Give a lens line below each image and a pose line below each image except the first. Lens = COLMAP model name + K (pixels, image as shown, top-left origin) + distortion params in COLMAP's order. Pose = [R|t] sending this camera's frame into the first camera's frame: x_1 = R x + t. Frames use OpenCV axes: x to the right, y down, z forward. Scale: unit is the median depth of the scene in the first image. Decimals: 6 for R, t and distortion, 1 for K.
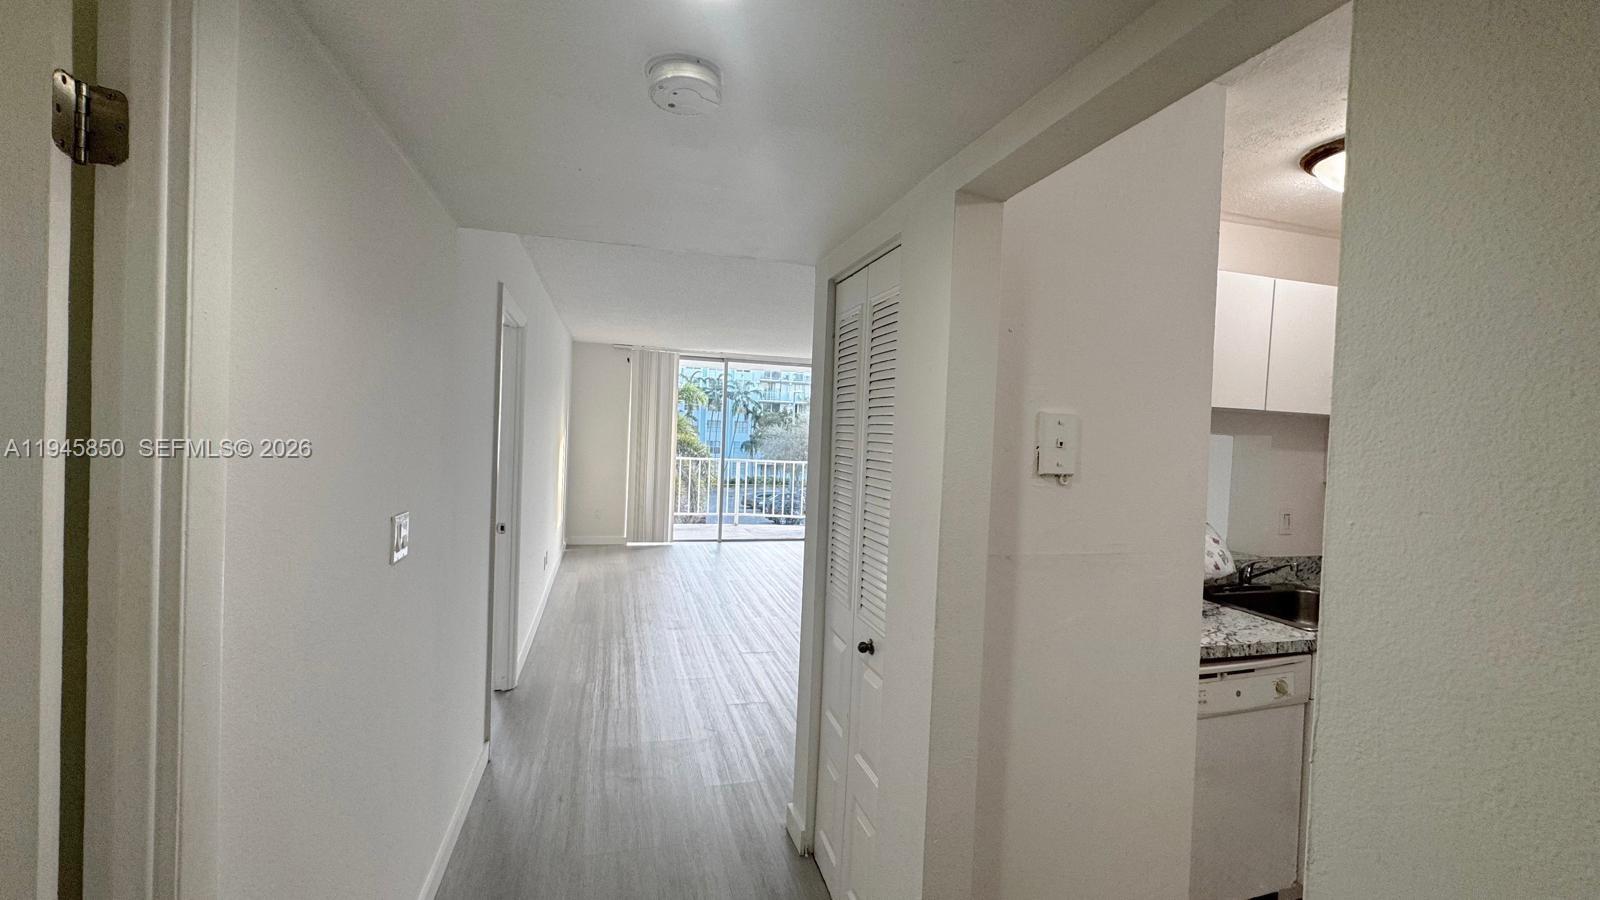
lens RADIAL K [[643.0, 0, 824.8], [0, 643.0, 443.1], [0, 0, 1]] dist [-0.000961, 0.001043]
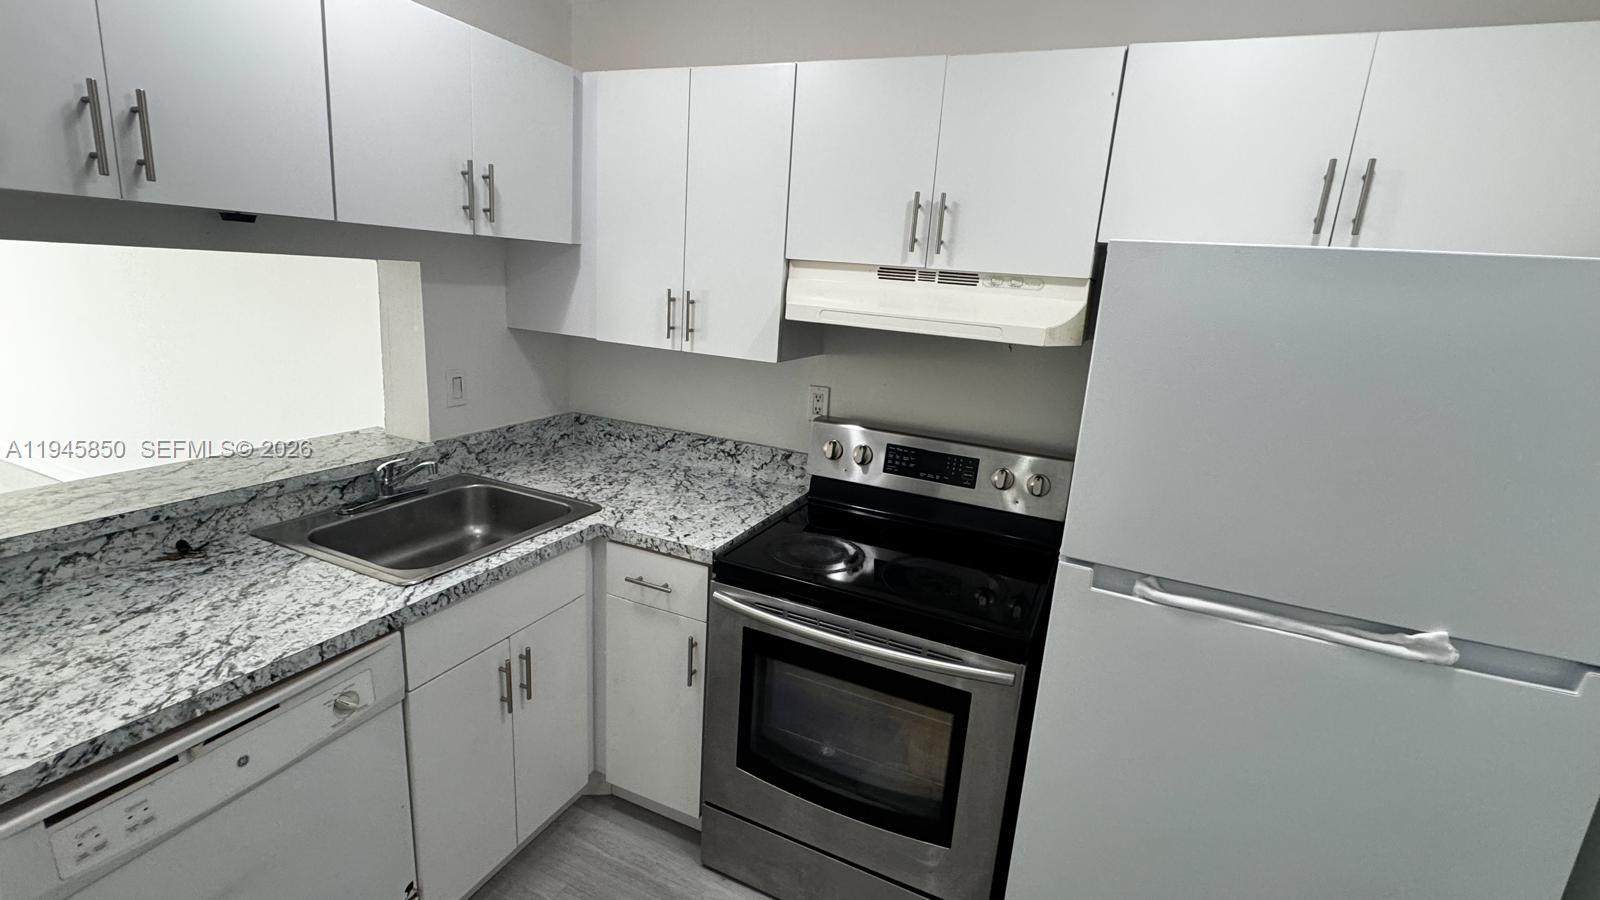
lens RADIAL K [[726.4, 0, 798.3], [0, 726.4, 445.9], [0, 0, 1]] dist [-0.002429, 0.001384]
pose [[0.661439, -0.180759, 0.727891, 0.537706], [-0.014732, 0.967204, 0.253575, -0.031685], [-0.749854, -0.178448, 0.637083, 0.291497]]
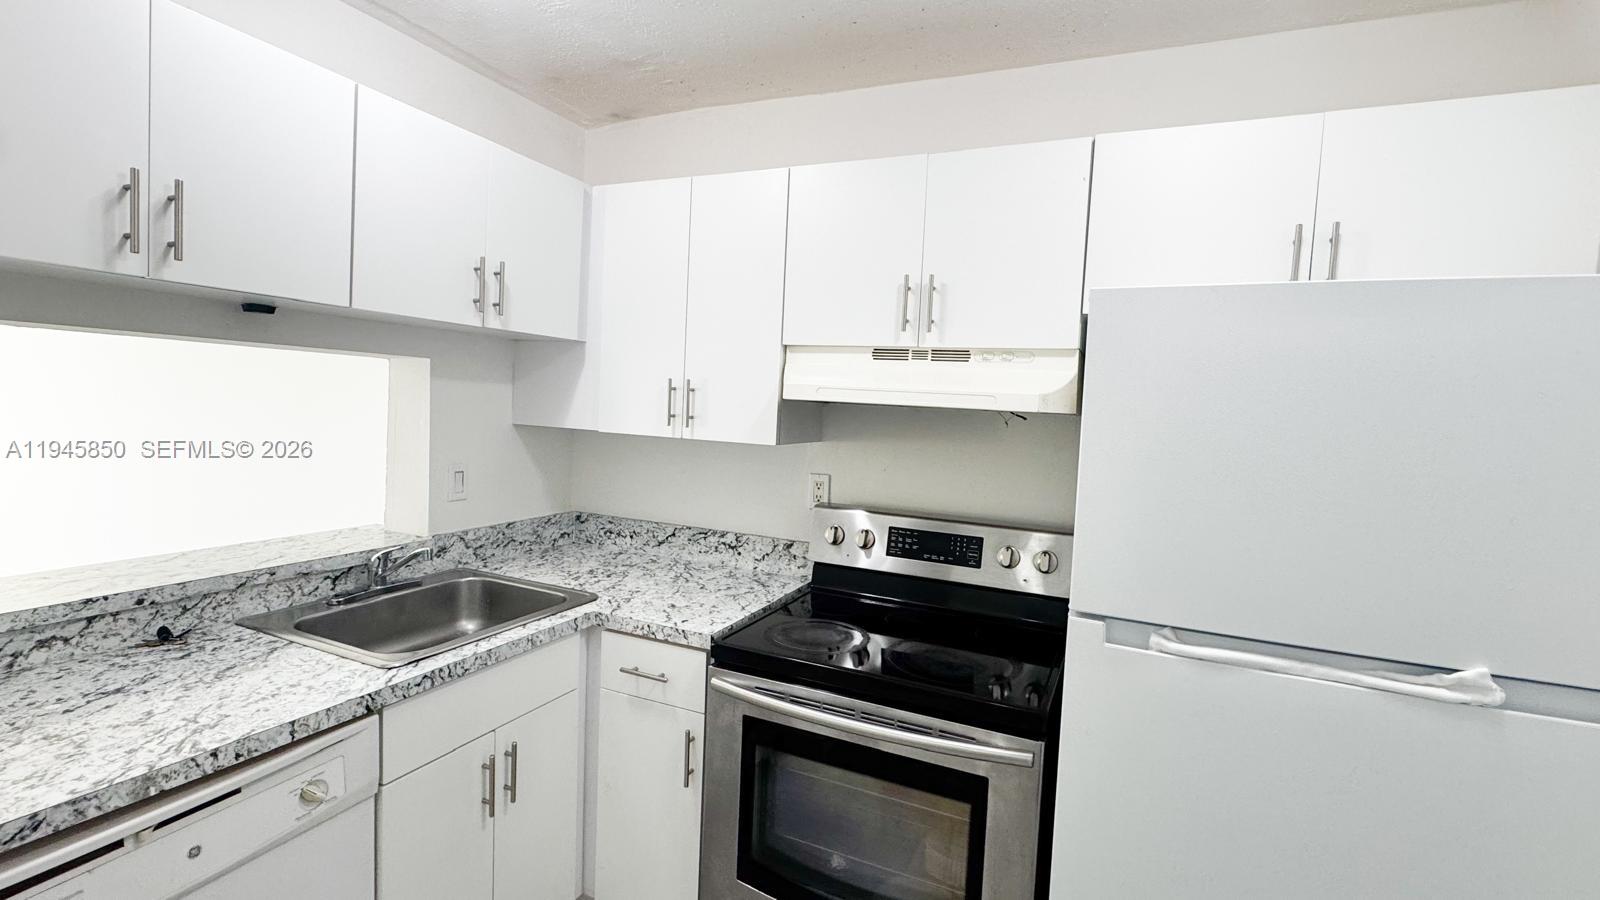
lens RADIAL K [[726.4, 0, 798.4], [0, 726.4, 444.3], [0, 0, 1]] dist [-0.002429, 0.001384]
pose [[0.666089, -0.063609, 0.743155, 0.539433], [0.006383, 0.996807, 0.079599, 0.029585], [-0.745845, -0.048276, 0.664368, 0.279019]]
